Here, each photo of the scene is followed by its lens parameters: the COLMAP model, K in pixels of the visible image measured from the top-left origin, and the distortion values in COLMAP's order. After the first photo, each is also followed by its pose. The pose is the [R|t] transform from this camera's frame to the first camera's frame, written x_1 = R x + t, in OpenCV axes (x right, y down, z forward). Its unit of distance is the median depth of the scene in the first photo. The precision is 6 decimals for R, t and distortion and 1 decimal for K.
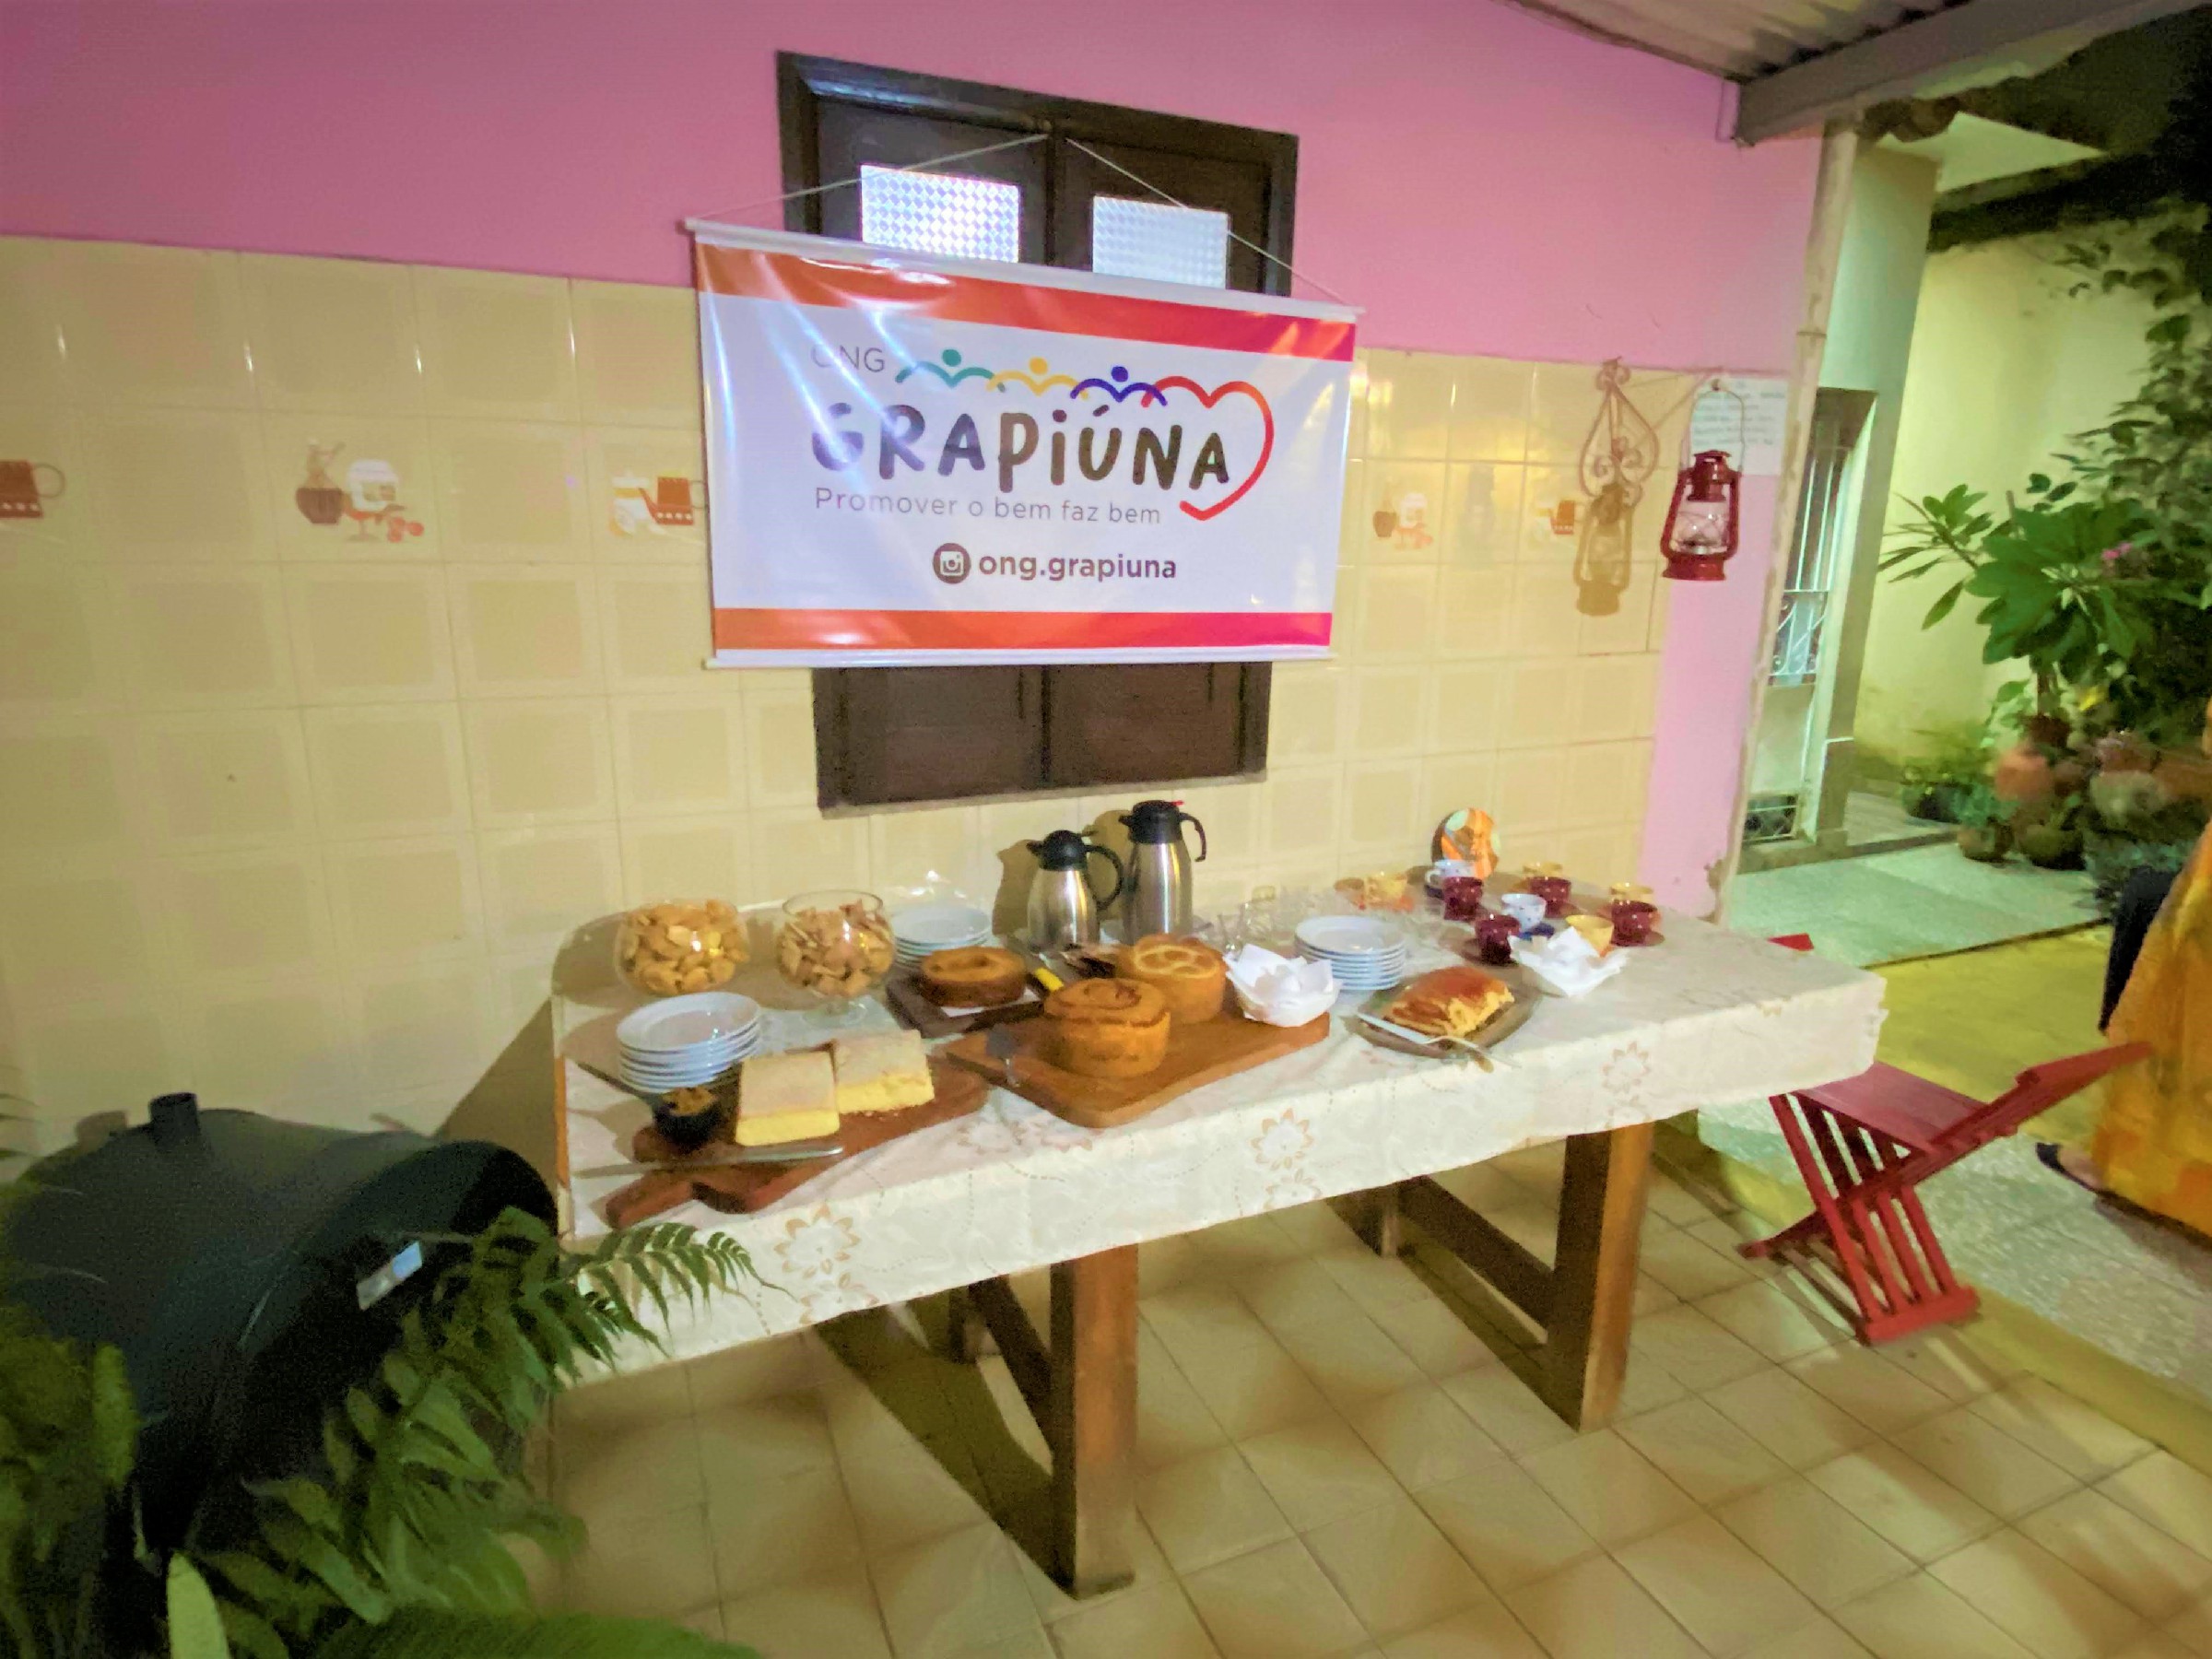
lens RADIAL K [[1242.3, 0, 1112.1], [0, 1242.3, 845.2], [0, 0, 1]] dist [-0.001855, -0.001733]
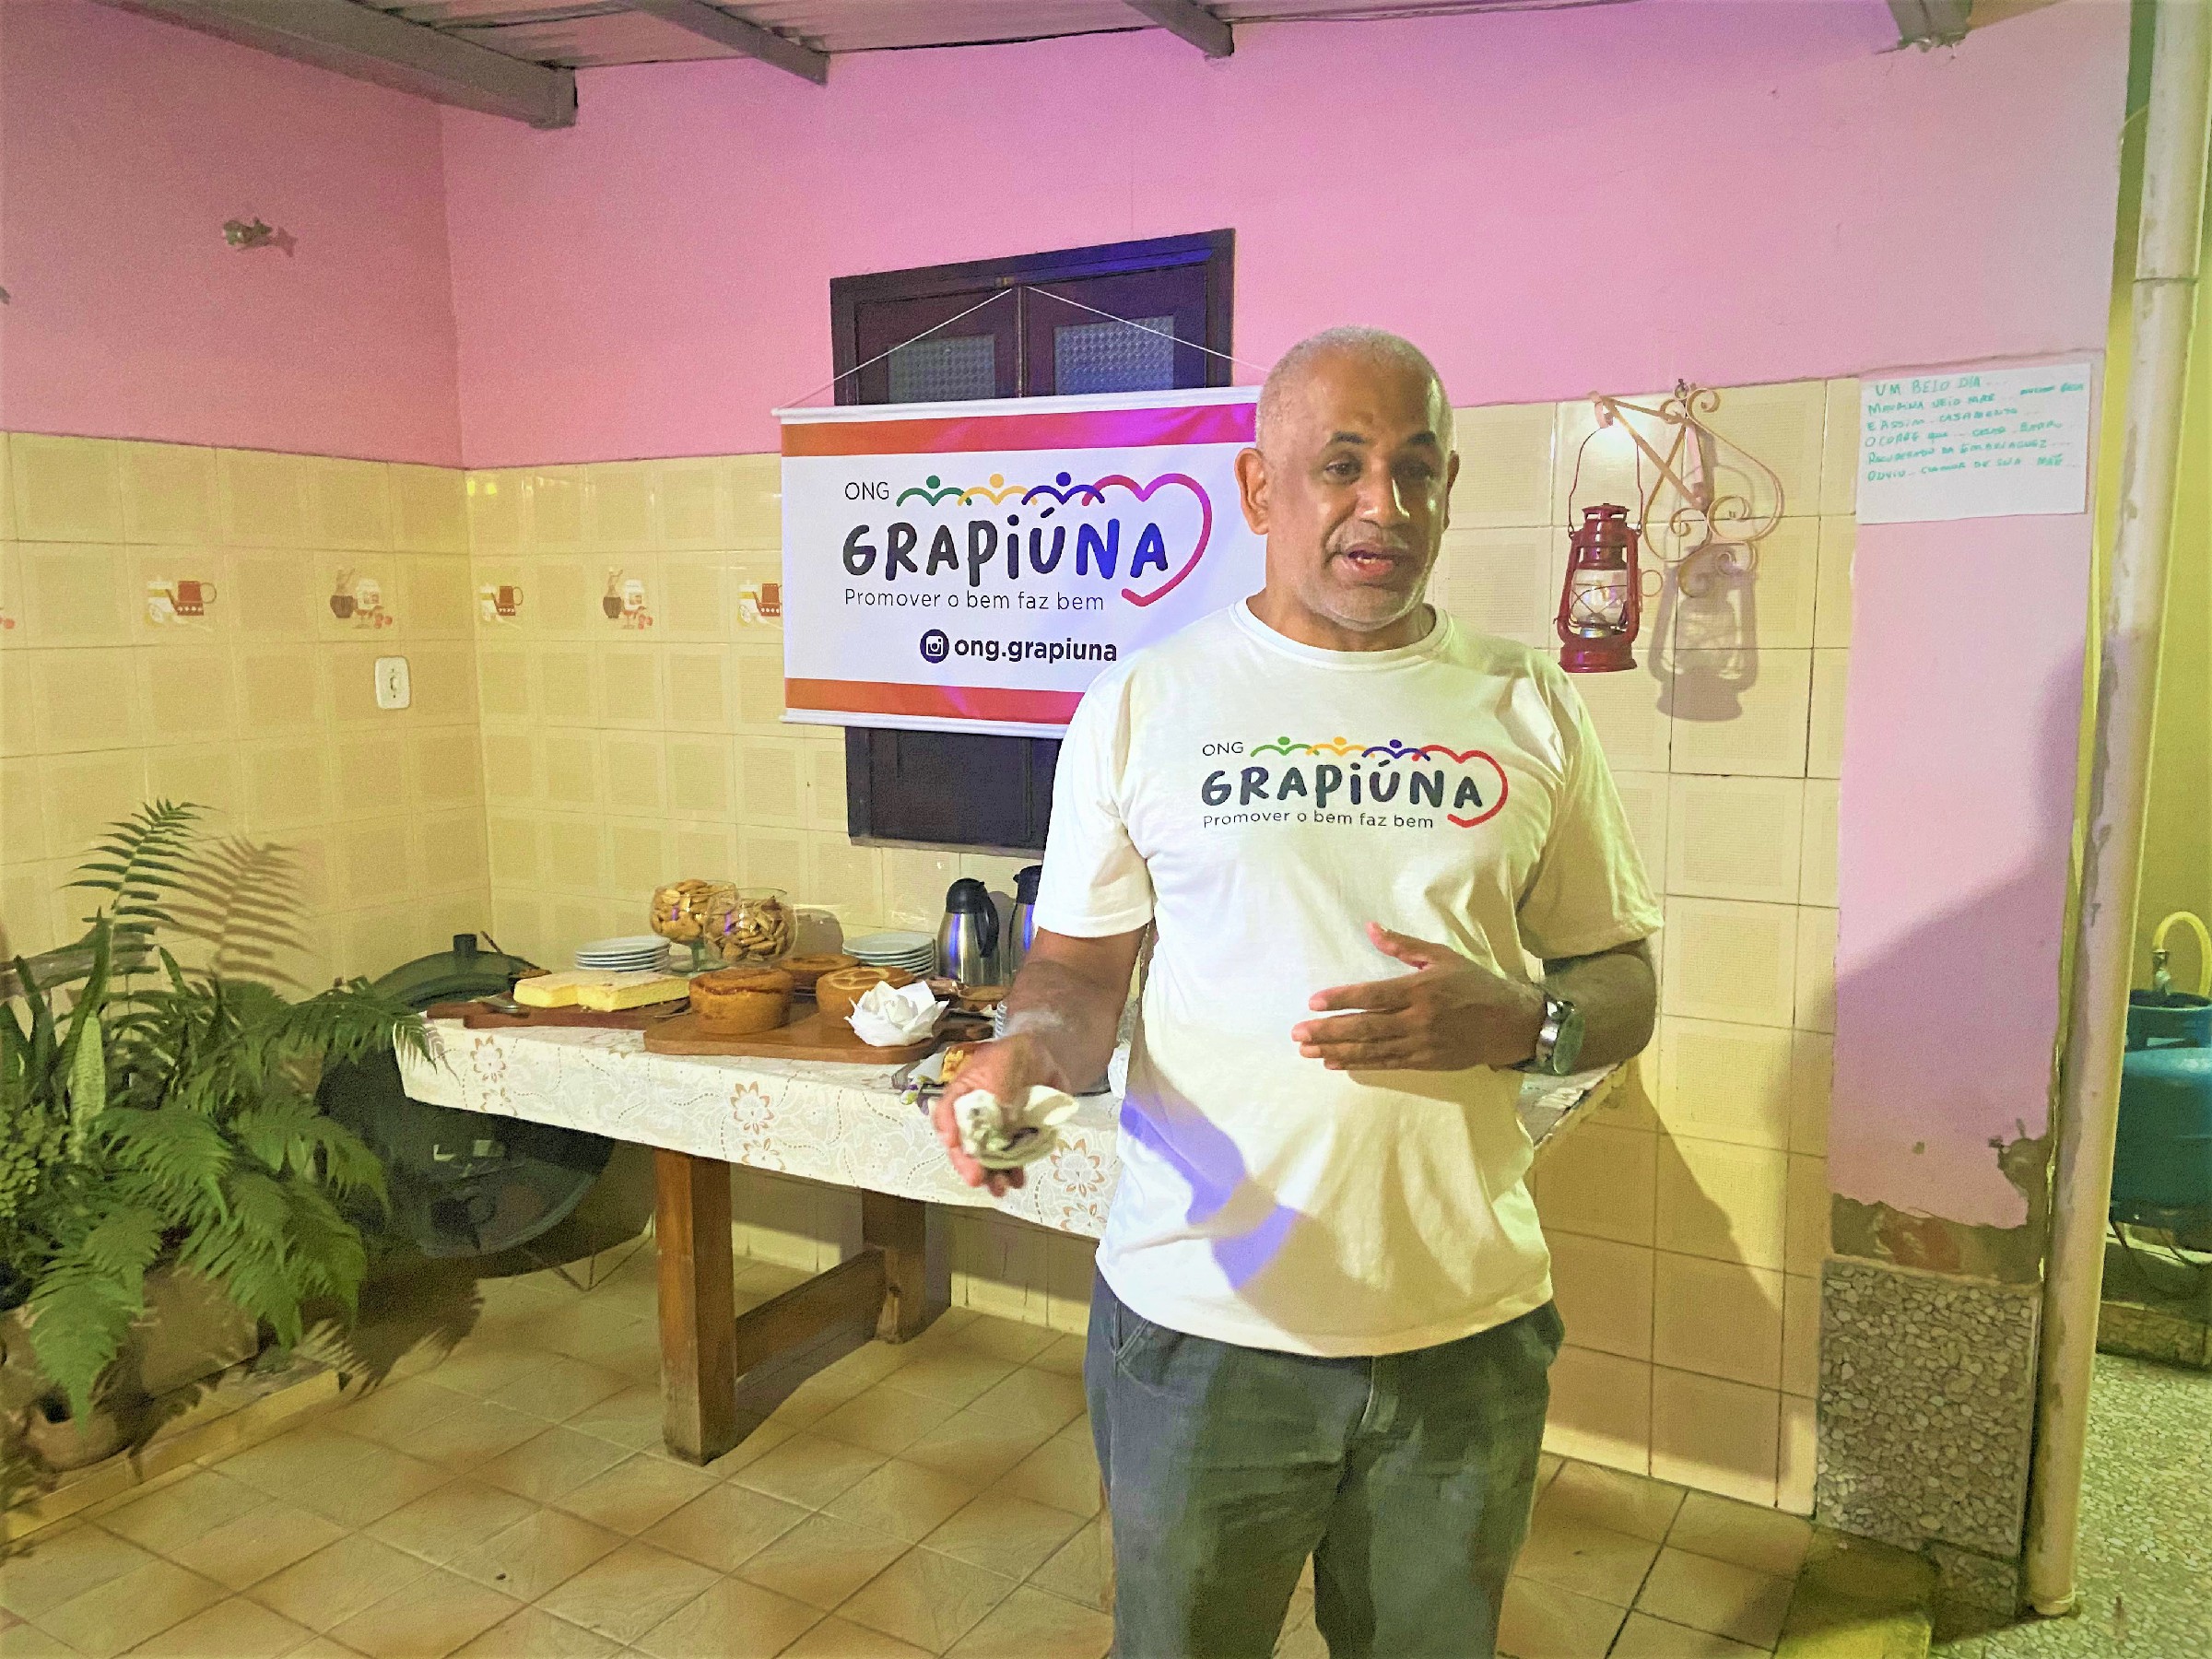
lens RADIAL K [[1661.2, 0, 1106.7], [0, 1661.2, 823.3], [0, 0, 1]] dist [0.033582, -0.000832]
pose [[0.589682, 0.085589, -0.803087, 1.260022], [-0.190556, 0.981039, -0.035364, -0.032542], [0.784833, 0.173887, 0.594811, 0.199645]]
